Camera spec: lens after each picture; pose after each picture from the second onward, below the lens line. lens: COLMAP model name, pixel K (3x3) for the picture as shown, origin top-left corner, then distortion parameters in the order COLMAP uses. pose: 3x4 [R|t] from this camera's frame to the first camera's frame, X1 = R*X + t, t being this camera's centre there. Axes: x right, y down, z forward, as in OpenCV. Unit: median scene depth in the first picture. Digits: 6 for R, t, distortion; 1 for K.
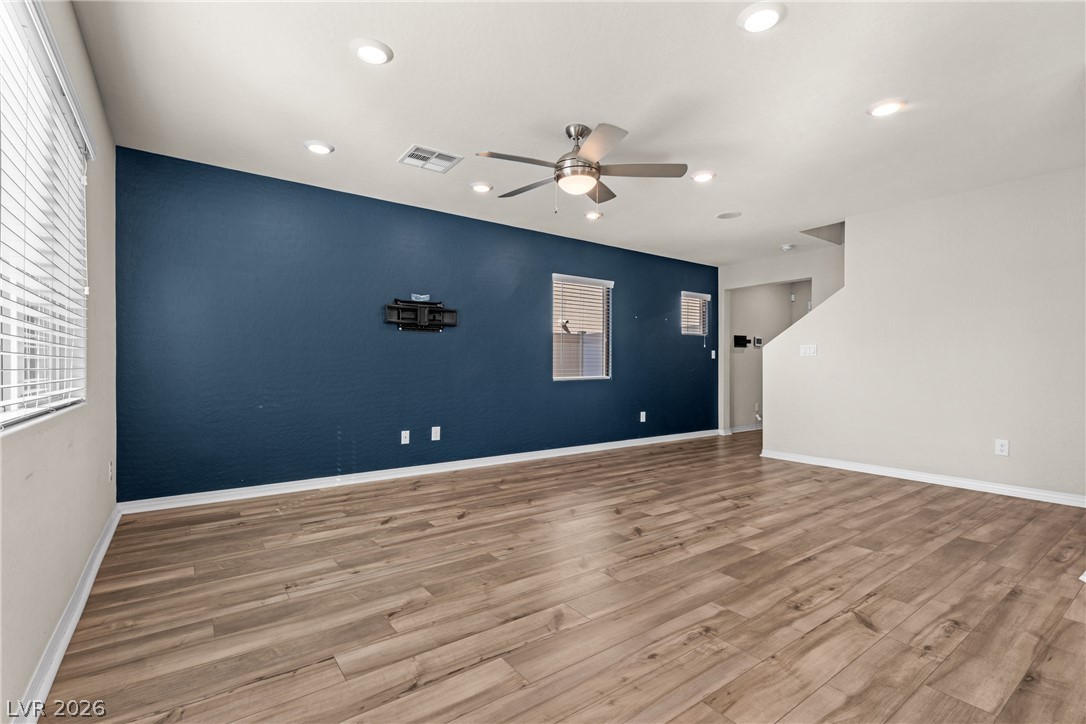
lens RADIAL K [[498.6, 0, 542.4], [0, 498.6, 354.6], [0, 0, 1]] dist [0.010828, -0.001505]
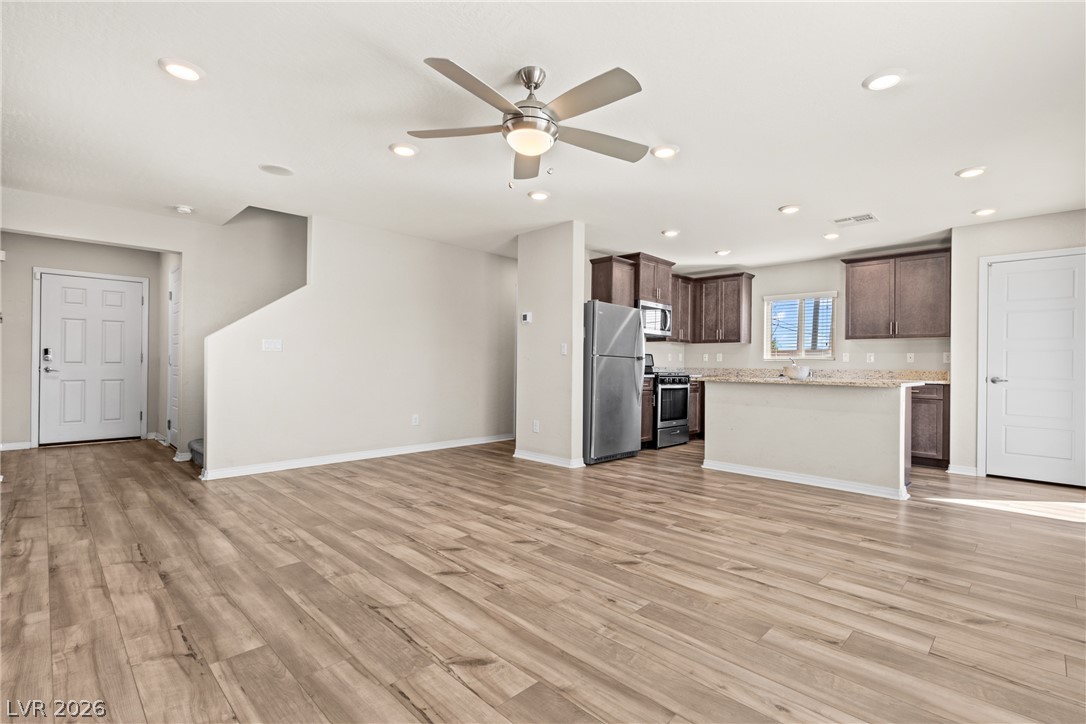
lens RADIAL K [[498.6, 0, 541.8], [0, 498.6, 368.9], [0, 0, 1]] dist [0.010828, -0.001505]
pose [[-0.157545, -0.011919, 0.987440, -0.802712], [-0.035669, 0.999343, 0.006372, 0.017221], [-0.986867, -0.034217, -0.157867, 1.206035]]
